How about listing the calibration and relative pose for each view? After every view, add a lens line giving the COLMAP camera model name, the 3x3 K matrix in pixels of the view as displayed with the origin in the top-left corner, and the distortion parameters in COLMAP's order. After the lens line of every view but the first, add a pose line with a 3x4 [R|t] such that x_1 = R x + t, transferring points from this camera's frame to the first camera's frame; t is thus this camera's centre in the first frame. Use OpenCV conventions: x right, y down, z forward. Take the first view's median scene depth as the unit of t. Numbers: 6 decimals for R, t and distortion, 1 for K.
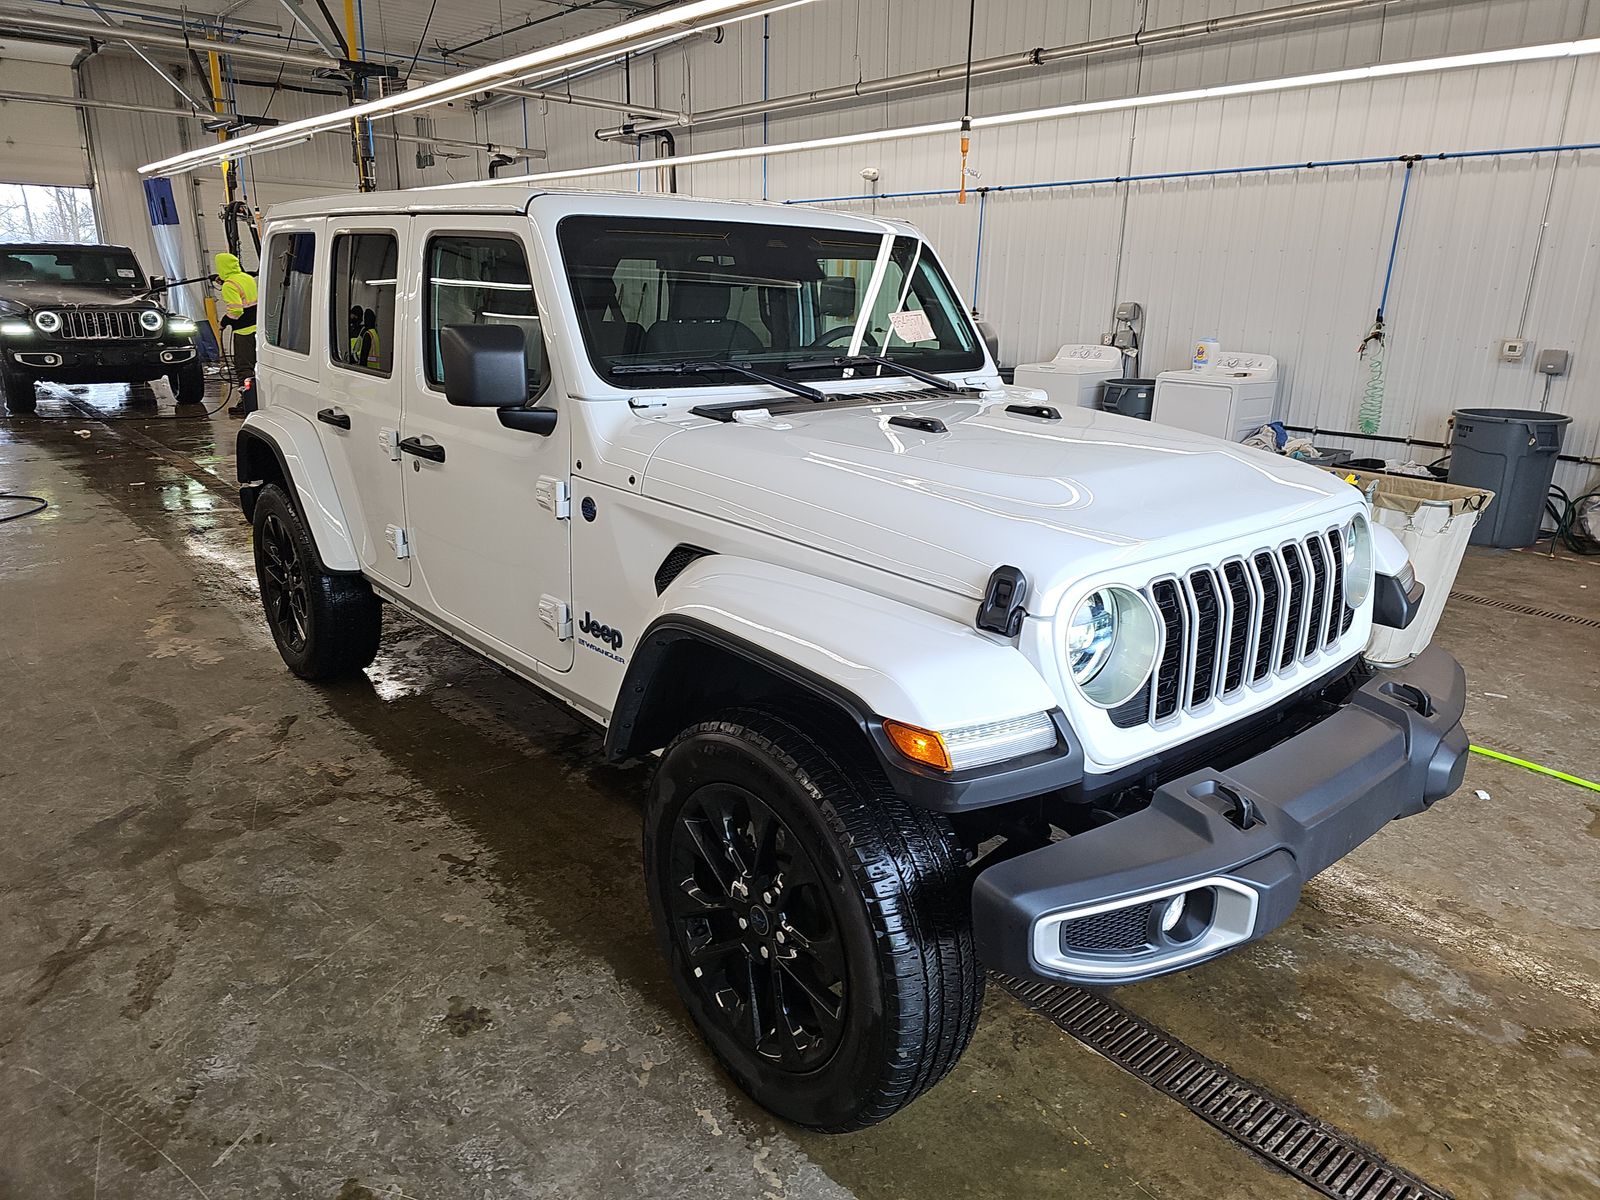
lens RADIAL K [[1060.3, 0, 822.9], [0, 1060.3, 583.5], [0, 0, 1]] dist [0.022277, -0.014071]
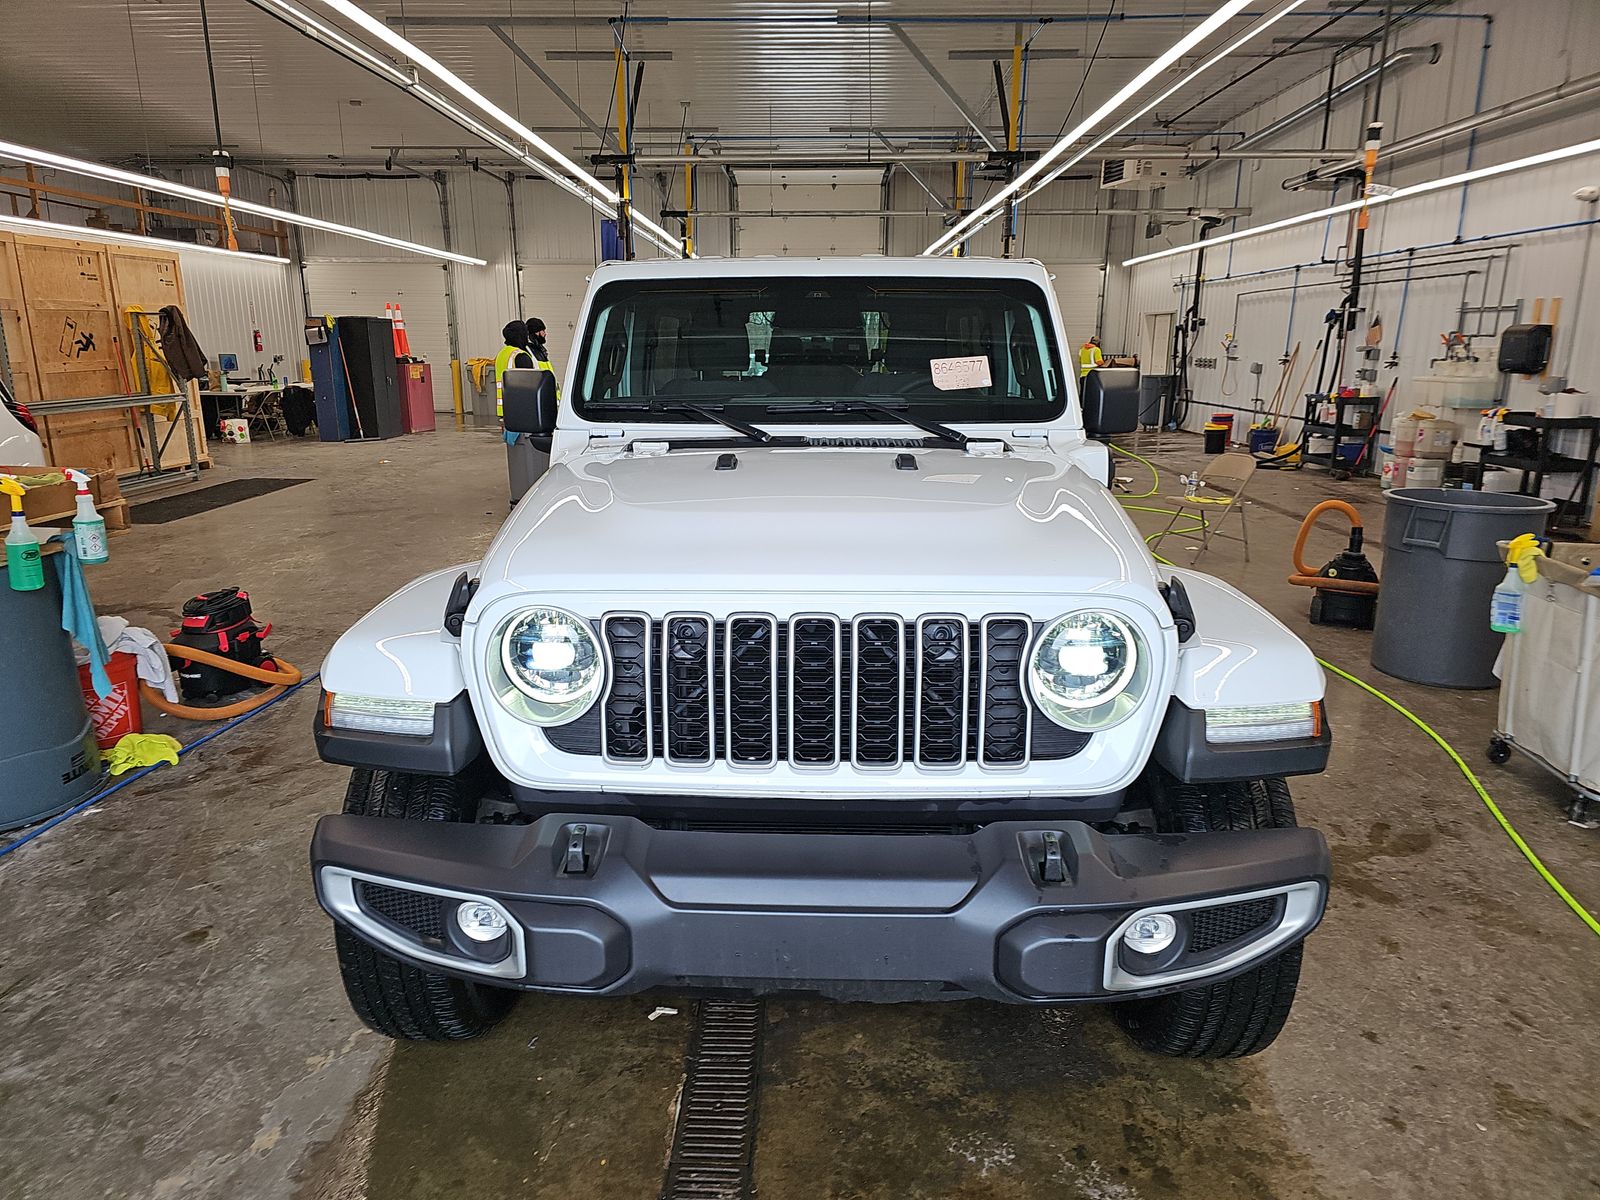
lens RADIAL K [[1060.3, 0, 785.0], [0, 1060.3, 608.4], [0, 0, 1]] dist [0.022277, -0.014071]
pose [[0.730518, 0.141003, -0.668177, 0.731112], [-0.166527, 0.985696, 0.025943, -0.039871], [0.662278, 0.092318, 0.743550, 0.252532]]
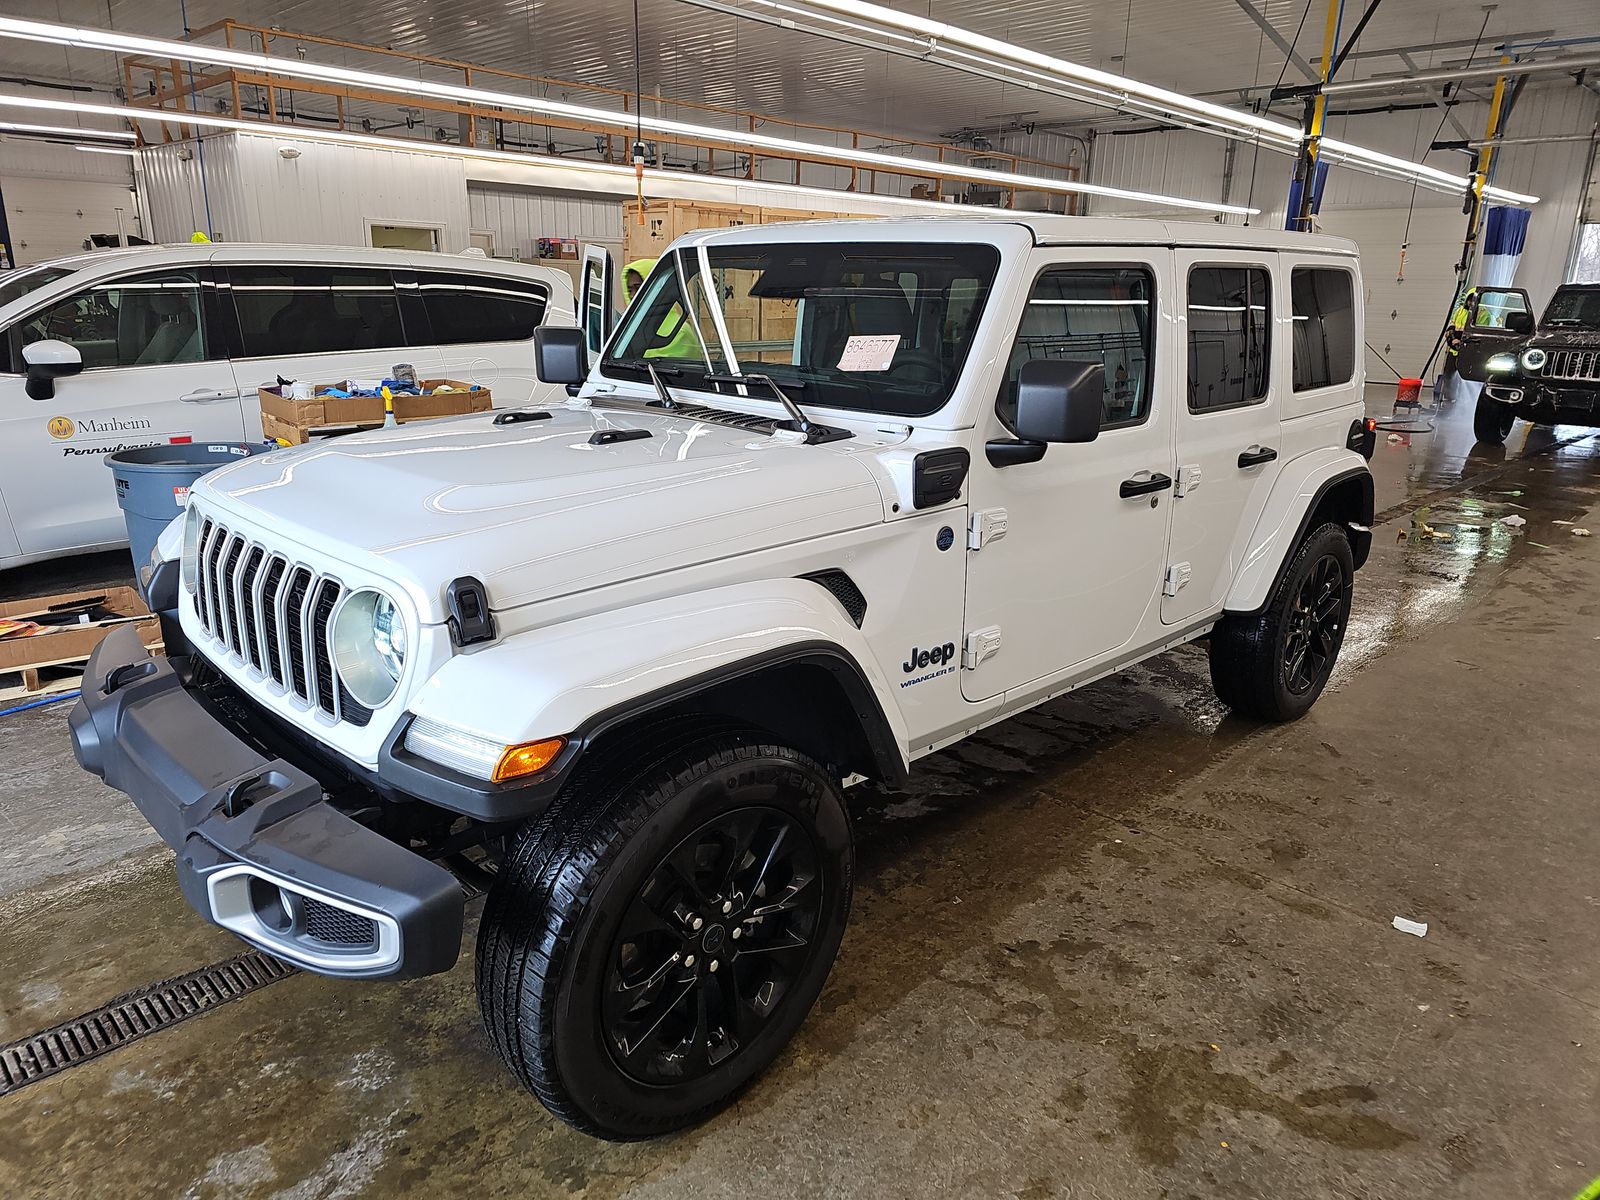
lens RADIAL K [[1060.3, 0, 795.6], [0, 1060.3, 599.3], [0, 0, 1]] dist [0.022277, -0.014071]
pose [[0.059592, 0.258406, -0.964197, 1.089400], [-0.284510, 0.930247, 0.231723, -0.277971], [0.956819, 0.260515, 0.128954, 1.037581]]
